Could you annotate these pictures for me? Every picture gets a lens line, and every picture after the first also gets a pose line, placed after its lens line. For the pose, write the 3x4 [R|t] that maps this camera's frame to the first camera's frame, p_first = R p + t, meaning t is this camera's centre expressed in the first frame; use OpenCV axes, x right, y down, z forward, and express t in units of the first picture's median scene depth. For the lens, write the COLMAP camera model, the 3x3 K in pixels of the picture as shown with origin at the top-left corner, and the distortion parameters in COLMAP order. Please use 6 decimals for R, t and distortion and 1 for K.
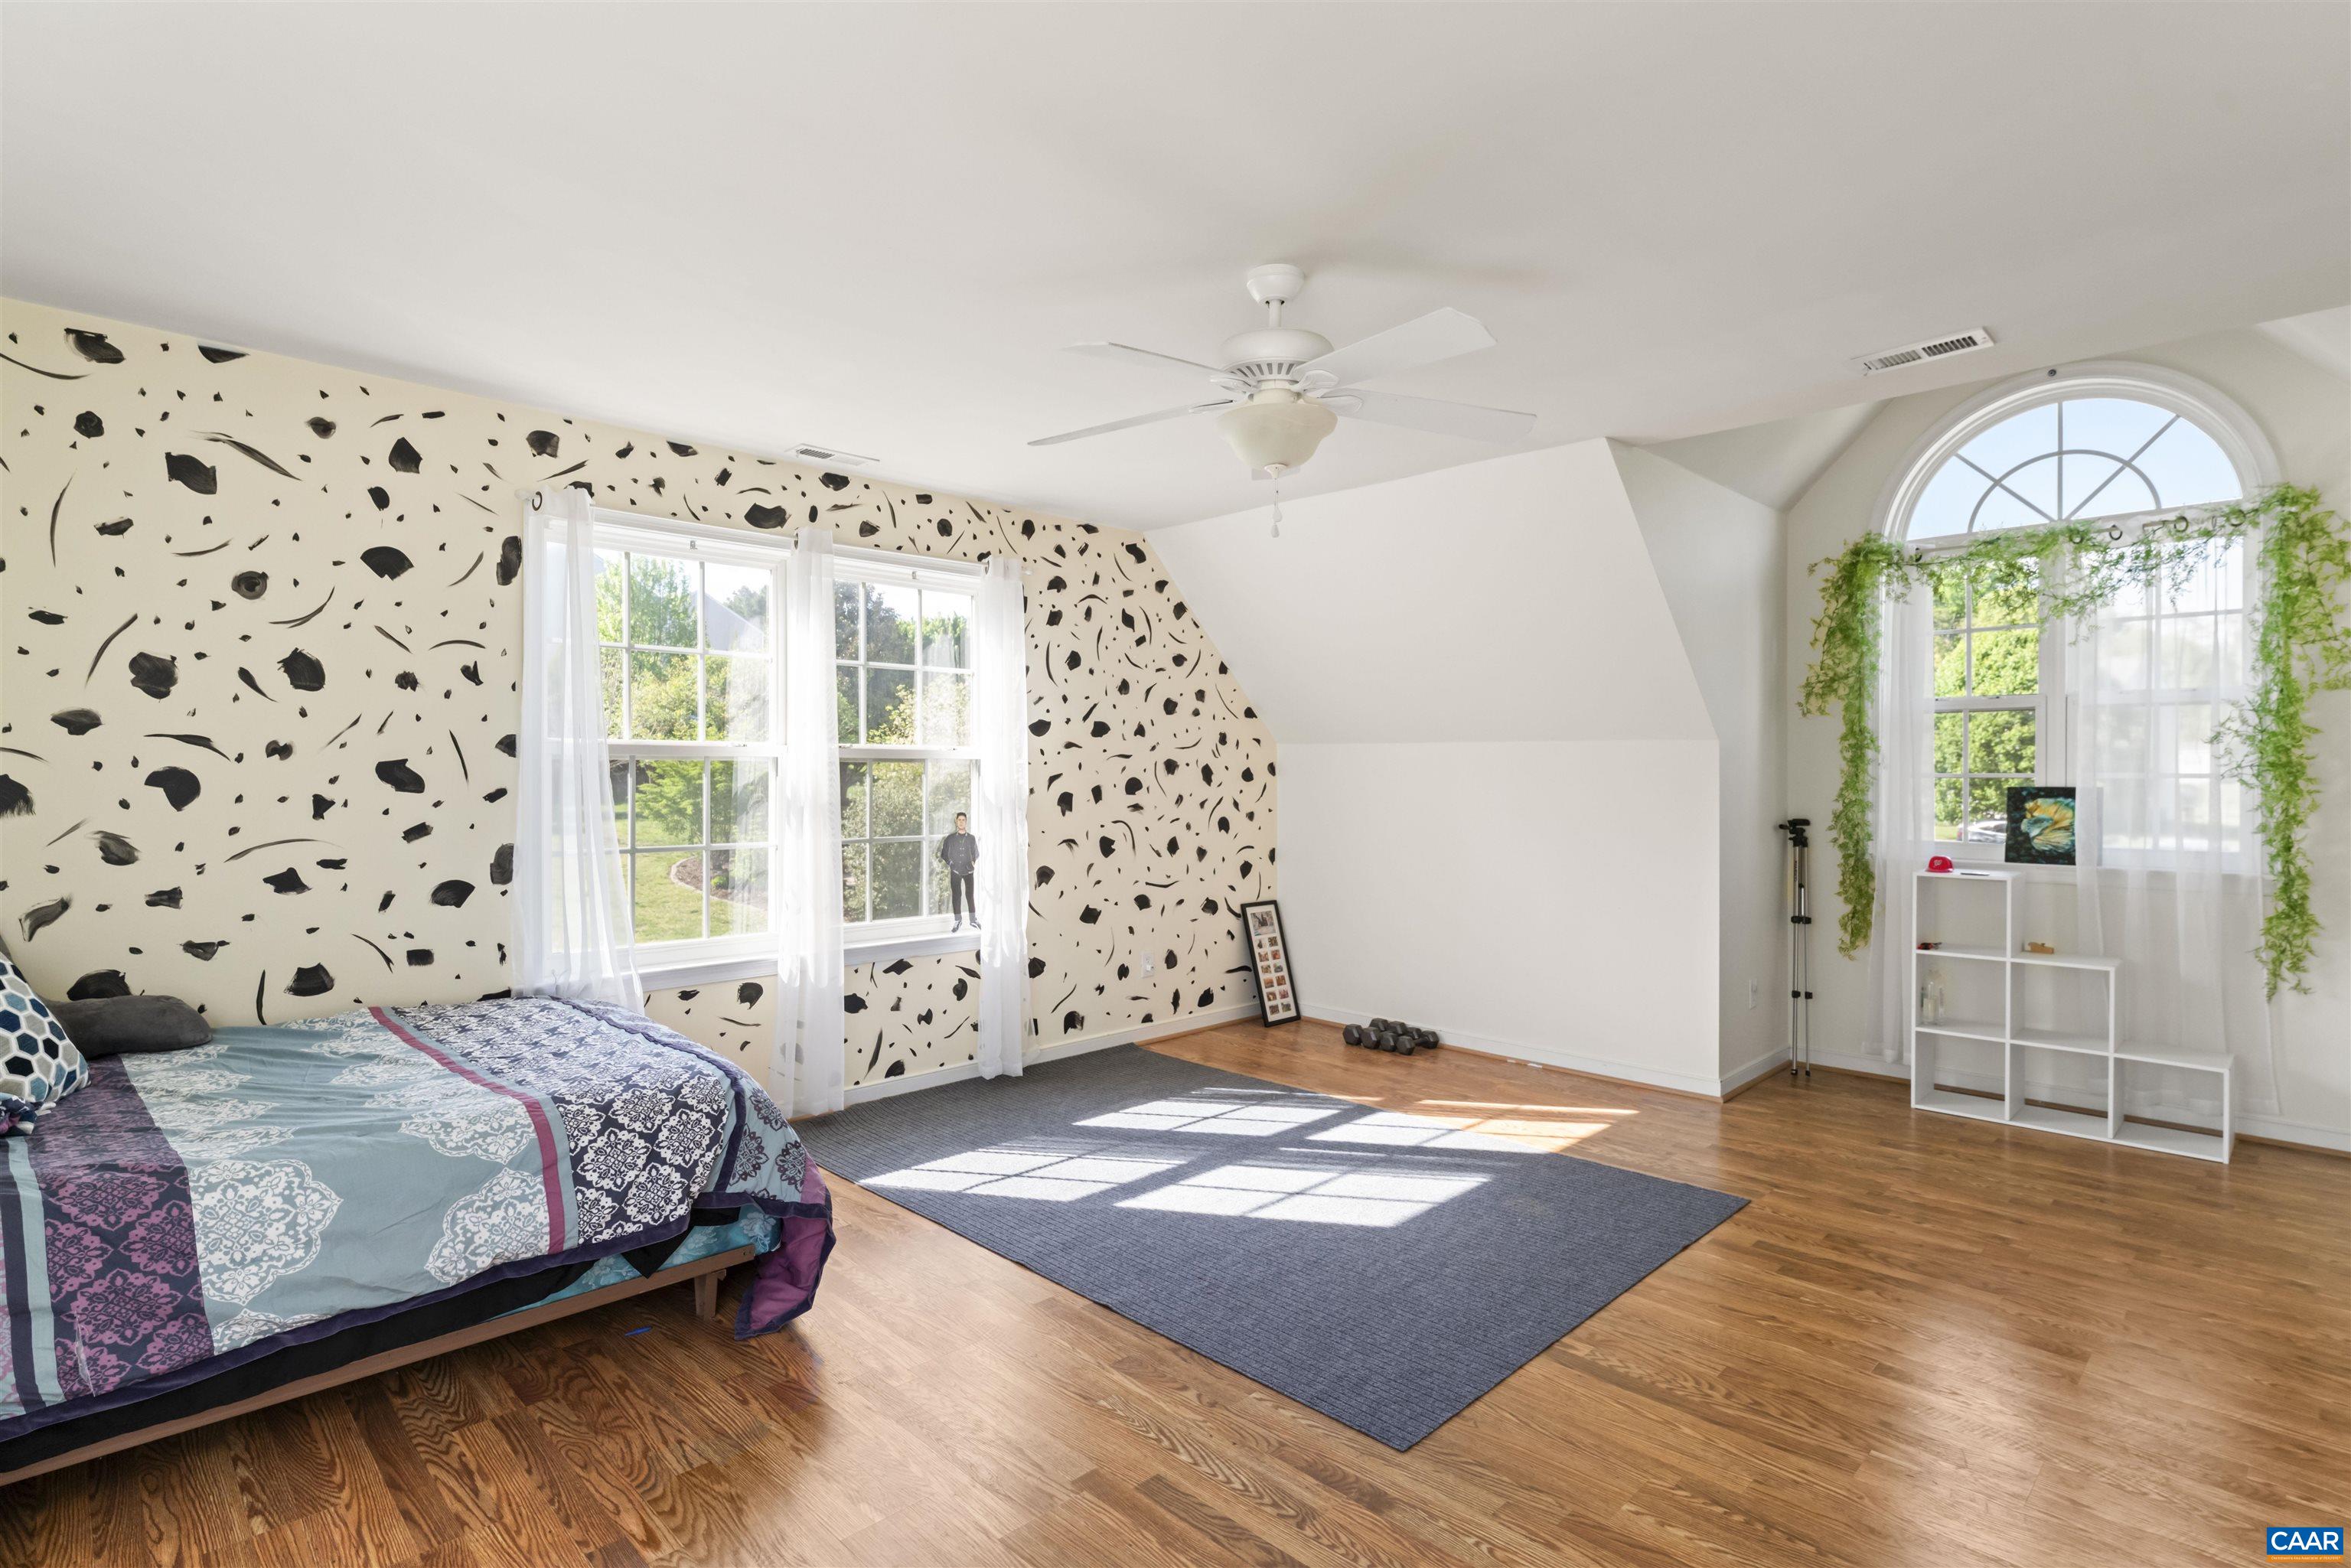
lens RADIAL K [[1167.8, 0, 1177.0], [0, 1167.8, 780.6], [0, 0, 1]] dist [0.017578, 0.000557]
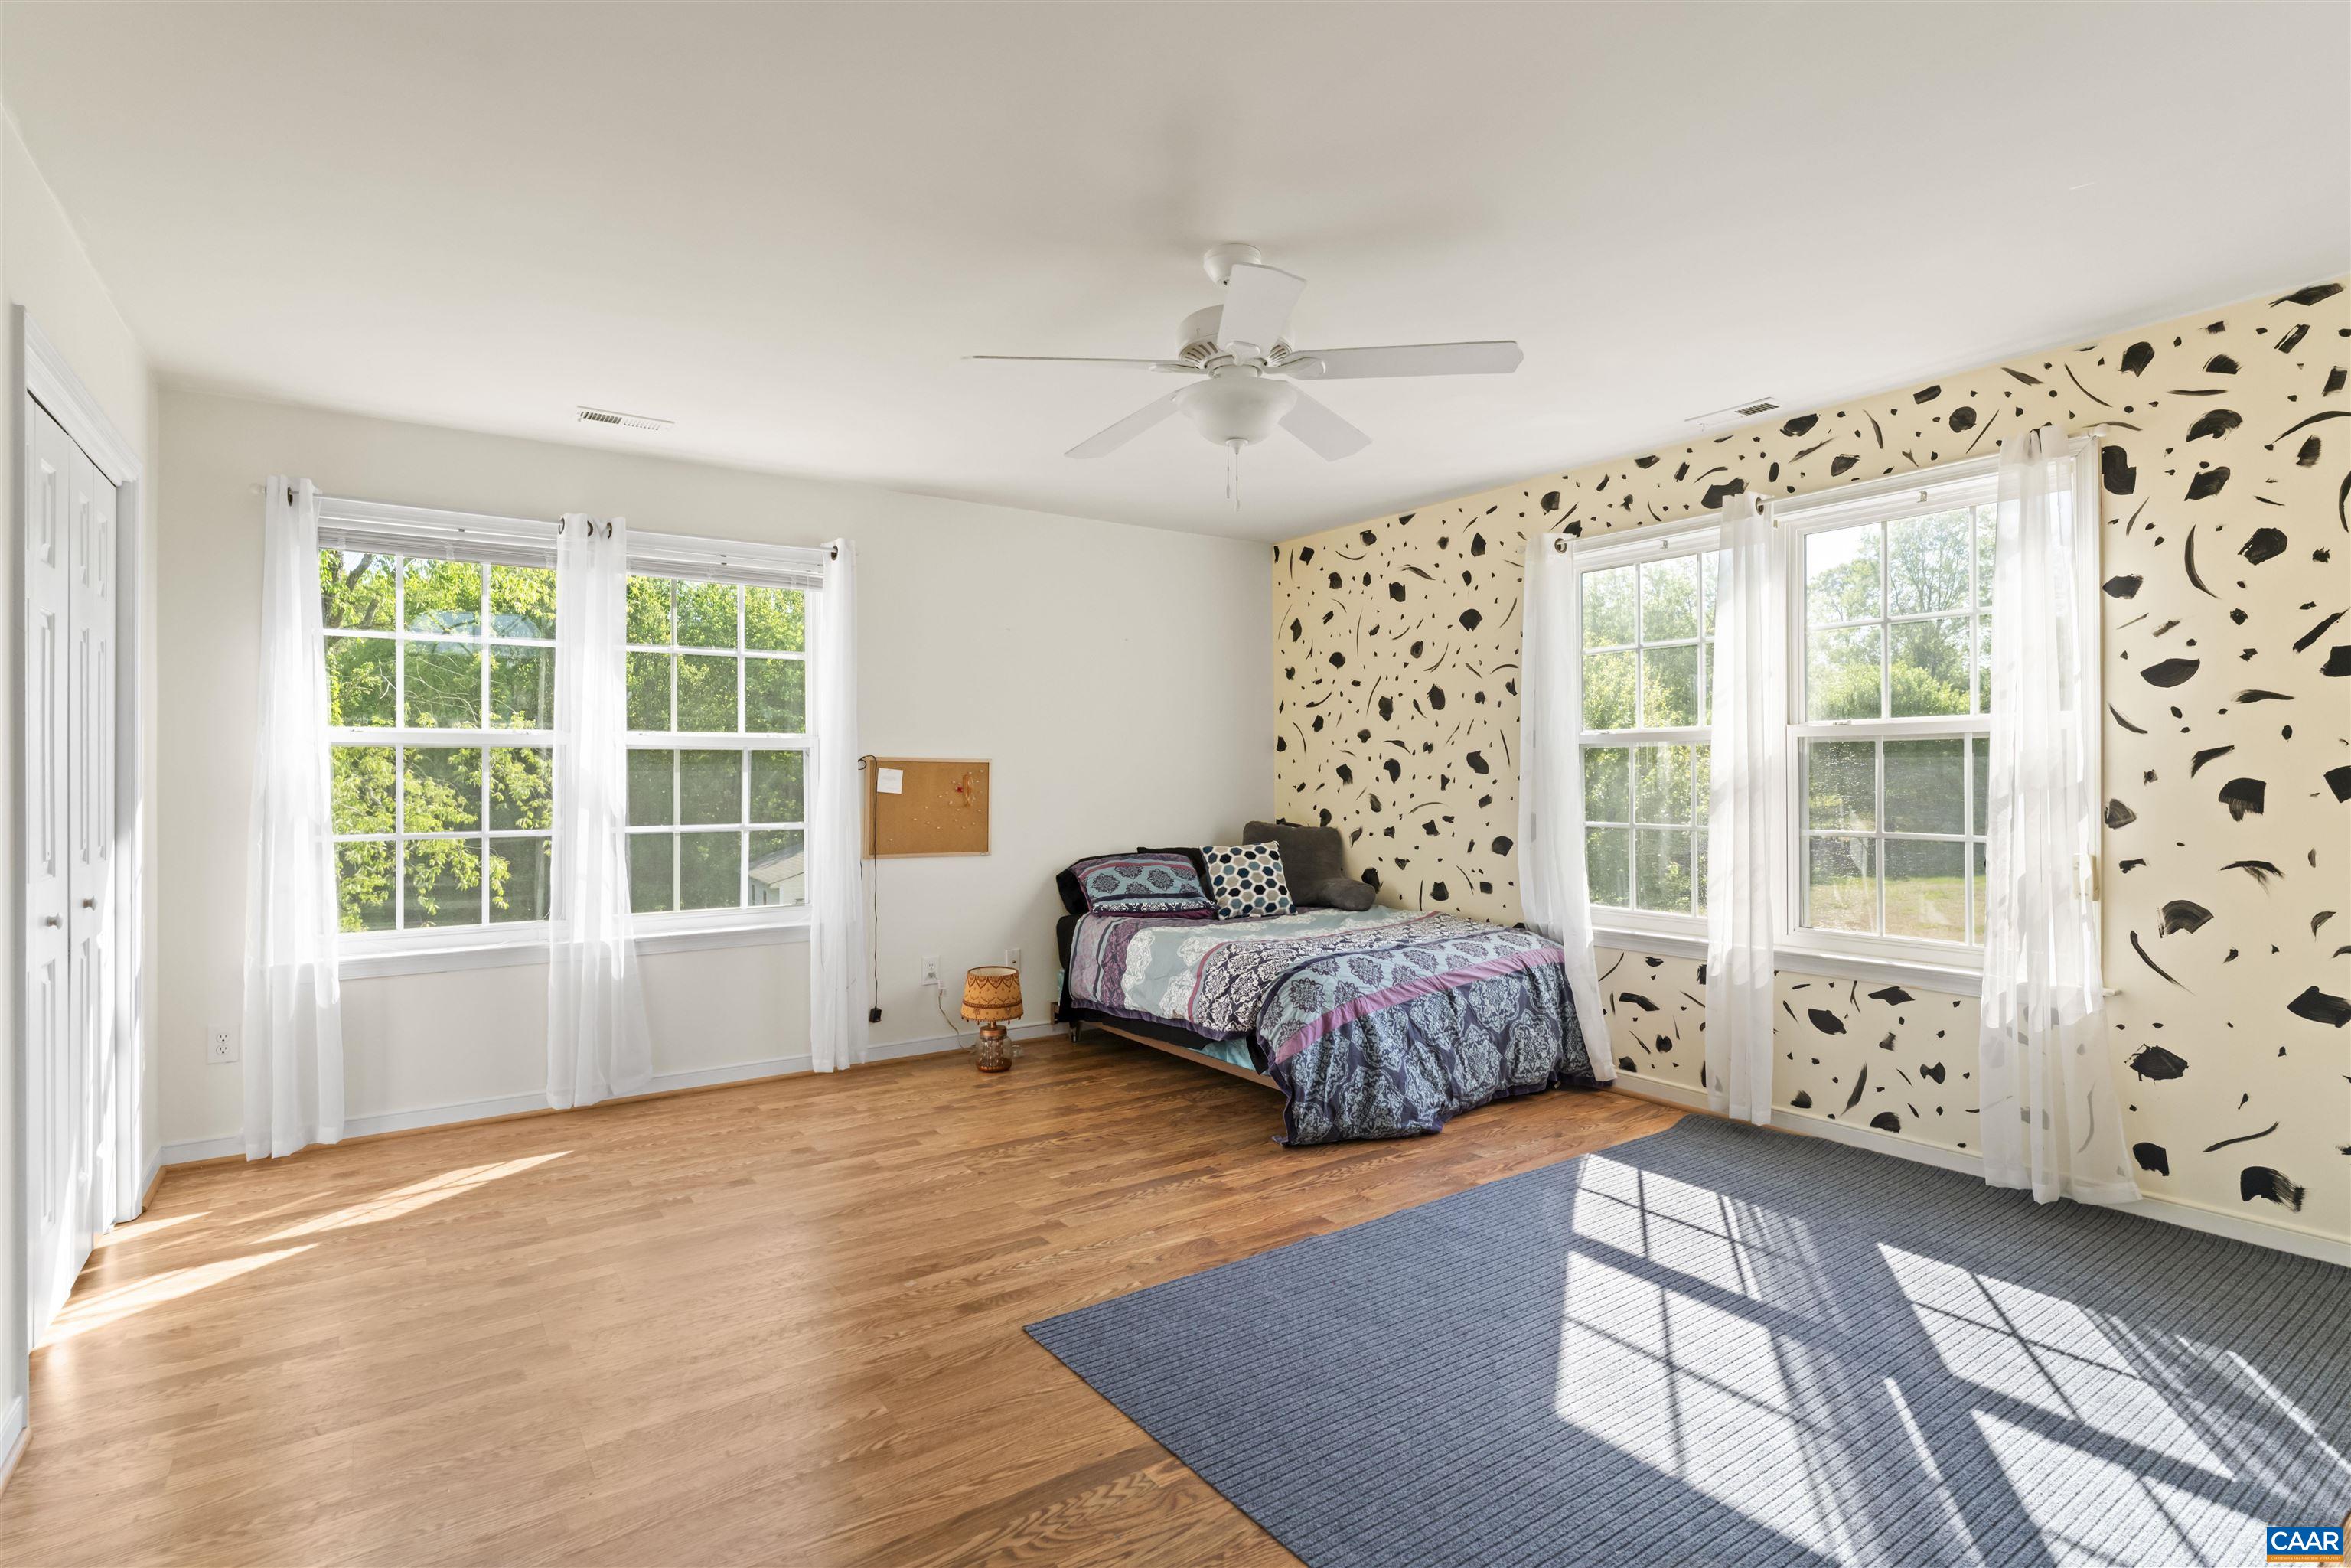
lens RADIAL K [[1167.8, 0, 1178.1], [0, 1167.8, 781.7], [0, 0, 1]] dist [0.017578, 0.000557]
pose [[-0.159247, -0.001390, -0.987238, 0.760449], [-0.007622, 0.999971, -0.000178, 0.020973], [0.987209, 0.007496, -0.159253, 0.777010]]
